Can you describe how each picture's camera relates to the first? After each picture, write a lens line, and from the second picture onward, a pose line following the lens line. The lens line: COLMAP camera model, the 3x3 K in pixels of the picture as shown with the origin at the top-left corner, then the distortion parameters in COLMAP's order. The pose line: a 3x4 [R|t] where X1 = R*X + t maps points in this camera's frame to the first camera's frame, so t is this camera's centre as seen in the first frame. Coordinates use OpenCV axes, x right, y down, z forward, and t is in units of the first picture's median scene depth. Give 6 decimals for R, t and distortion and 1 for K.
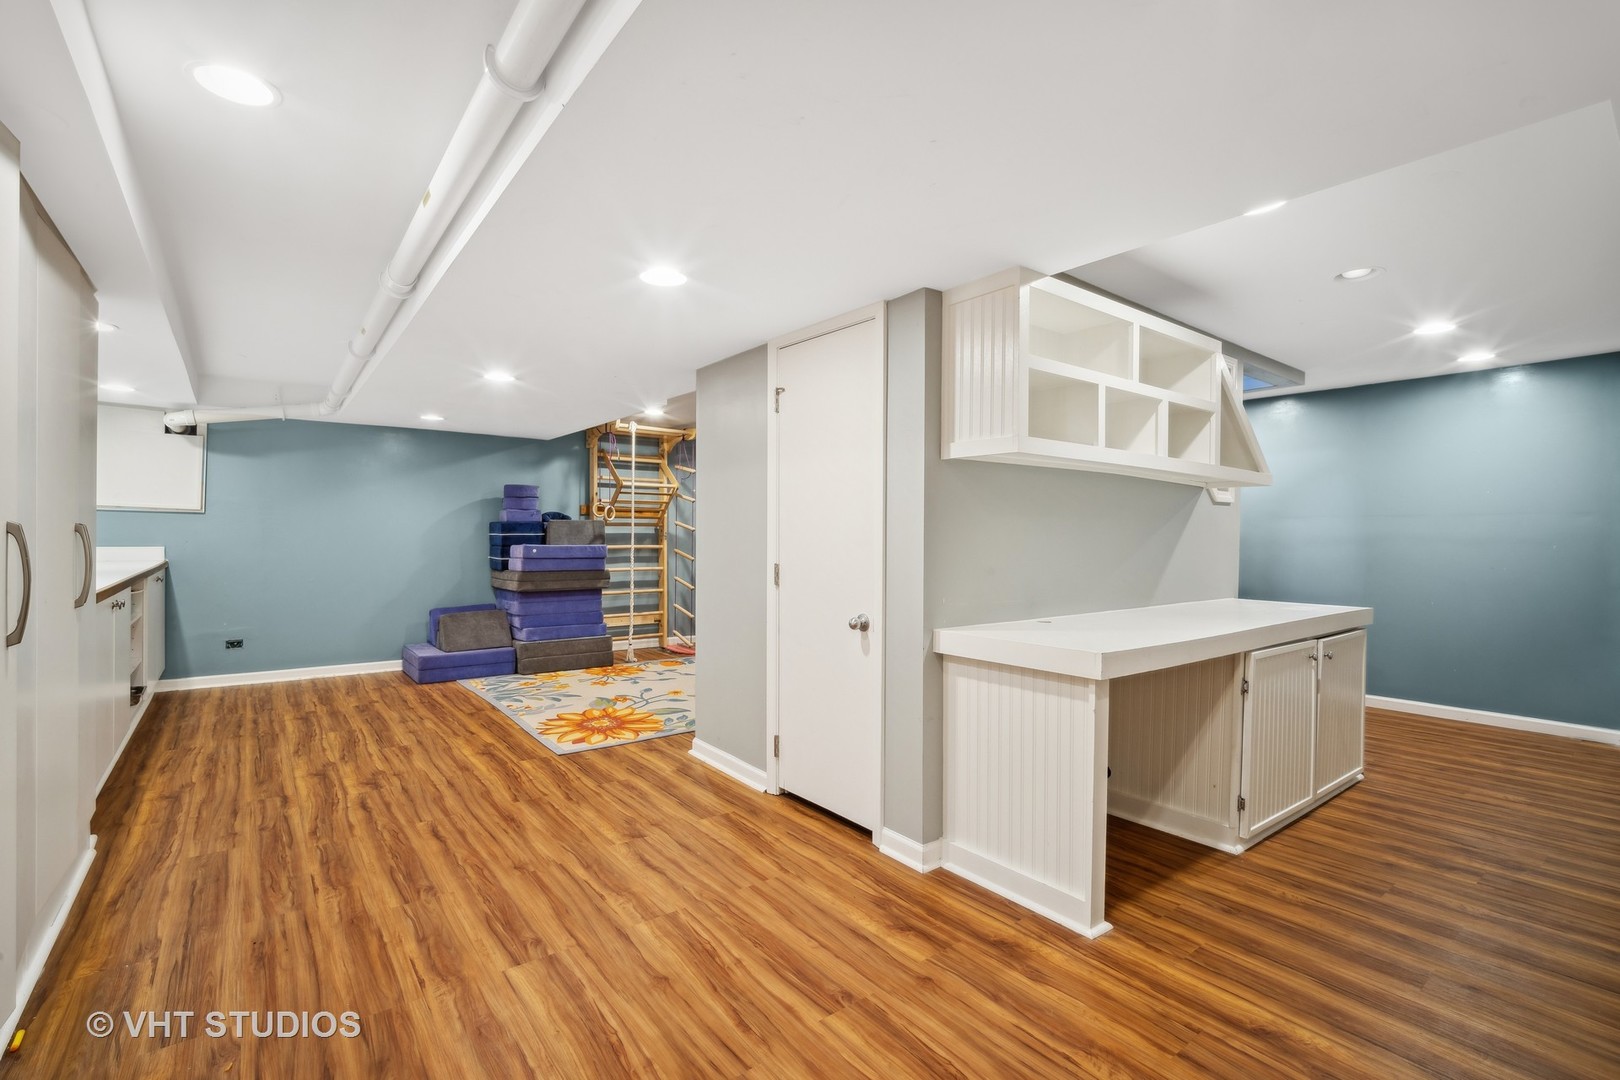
lens RADIAL K [[729.5, 0, 809.1], [0, 729.5, 540.5], [0, 0, 1]] dist [-0.005543, 0.000135]
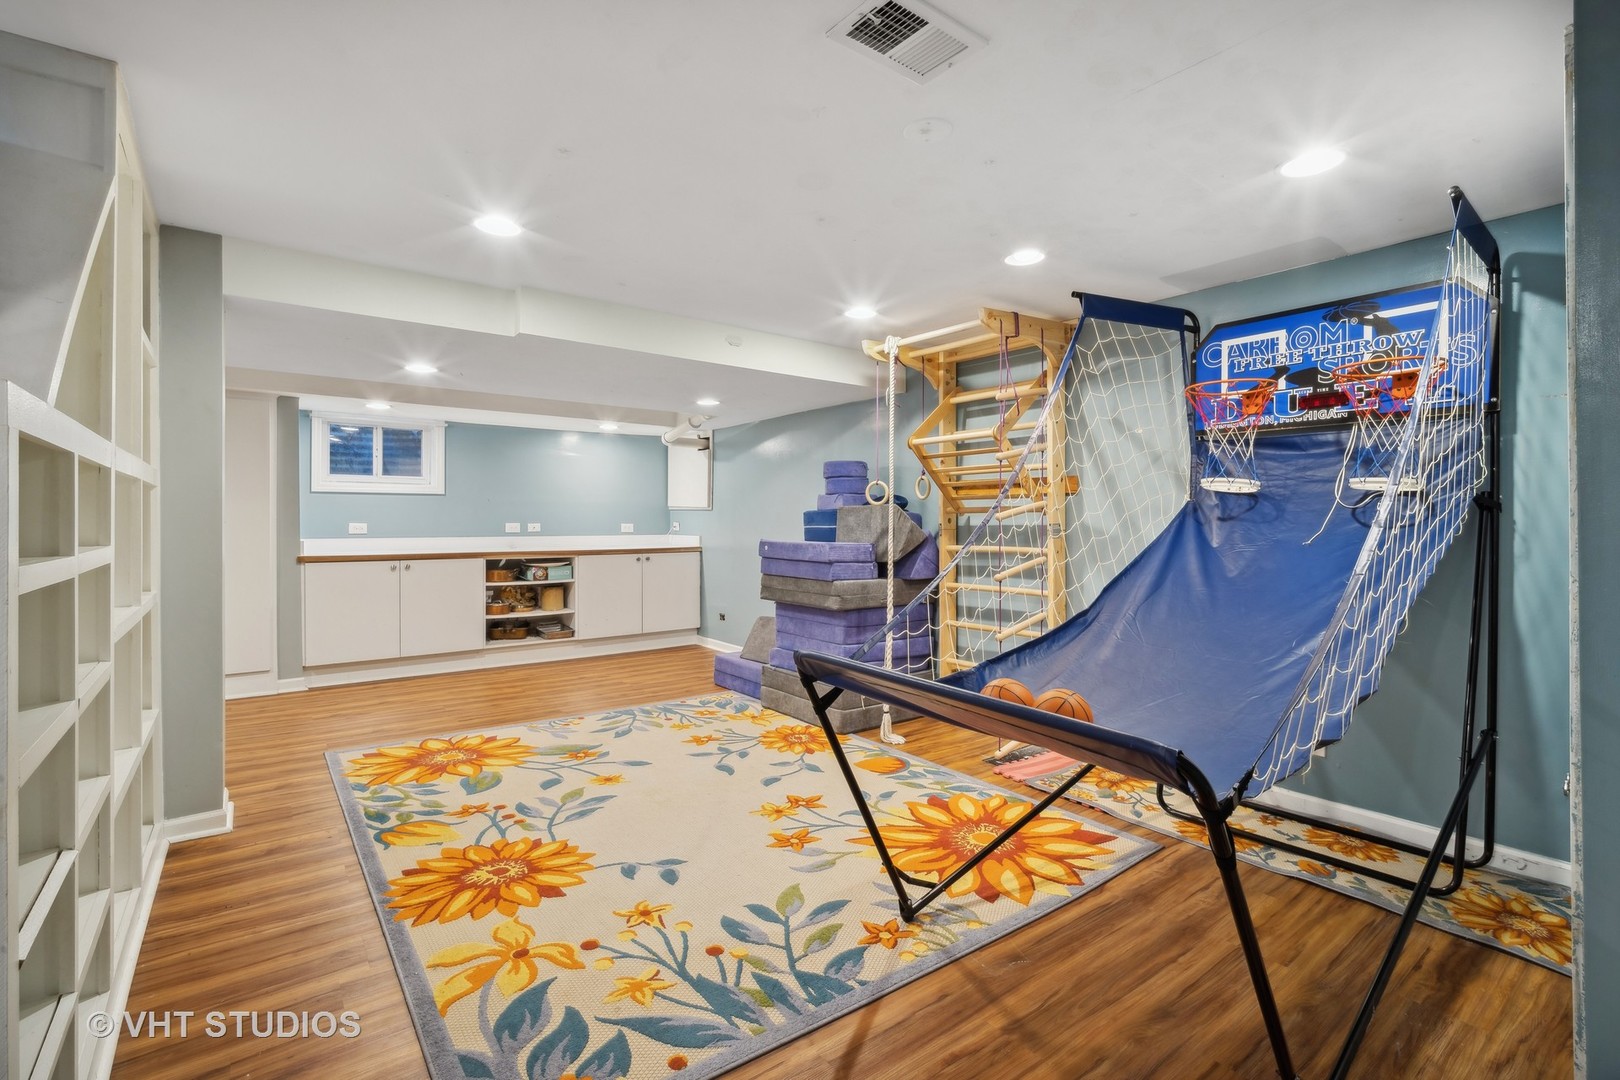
lens RADIAL K [[729.5, 0, 807.0], [0, 729.5, 533.9], [0, 0, 1]] dist [-0.005543, 0.000135]
pose [[-0.023477, 0.001878, -0.999723, 0.504148], [-0.004226, 0.999989, 0.001978, 0.000851], [0.999715, 0.004272, -0.023468, 1.396269]]
